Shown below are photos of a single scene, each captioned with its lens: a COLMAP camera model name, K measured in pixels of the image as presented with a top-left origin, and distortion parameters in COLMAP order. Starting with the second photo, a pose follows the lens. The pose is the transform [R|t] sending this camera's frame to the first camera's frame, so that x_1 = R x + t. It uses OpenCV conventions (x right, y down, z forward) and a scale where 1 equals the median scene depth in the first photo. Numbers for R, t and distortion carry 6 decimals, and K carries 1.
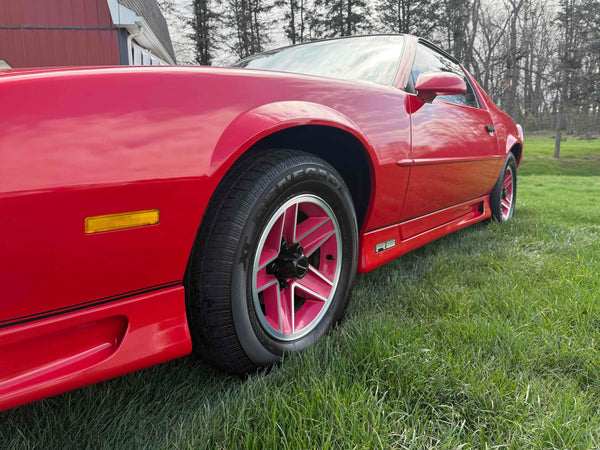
lens RADIAL K [[426.1, 0, 308.1], [0, 426.1, 222.5], [0, 0, 1]] dist [0.039121, -0.054707]
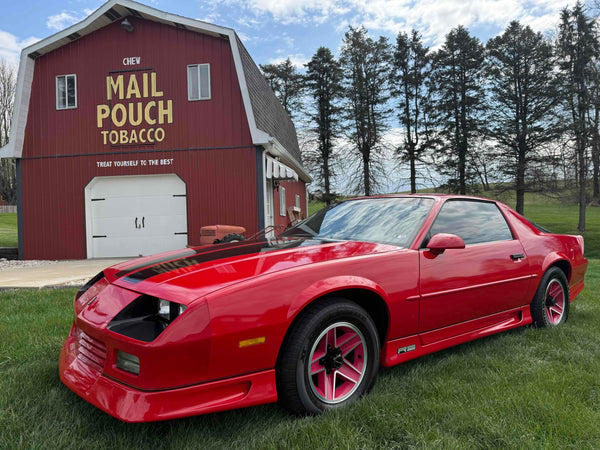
lens RADIAL K [[426.1, 0, 310.4], [0, 426.1, 227.4], [0, 0, 1]] dist [0.039121, -0.054707]
pose [[0.962968, -0.007444, -0.269513, 0.057559], [-0.033454, 0.988595, -0.146834, -0.030628], [0.267532, 0.150413, 0.951737, -0.138216]]
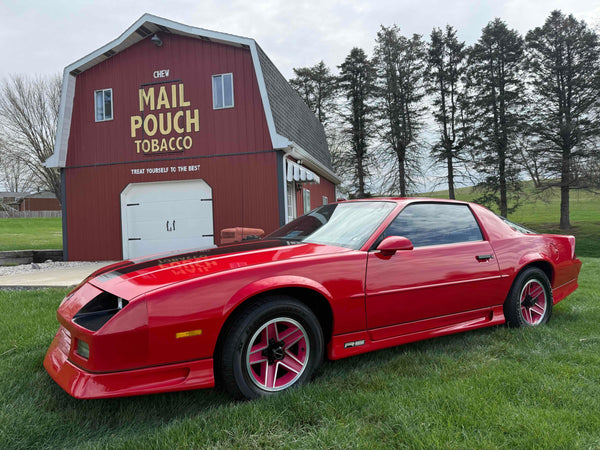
lens RADIAL K [[426.1, 0, 310.7], [0, 426.1, 226.2], [0, 0, 1]] dist [0.039121, -0.054707]
pose [[0.930571, -0.018593, -0.365640, 0.138000], [-0.037774, 0.988504, -0.146402, -0.032298], [0.364158, 0.150049, 0.919170, -0.144146]]
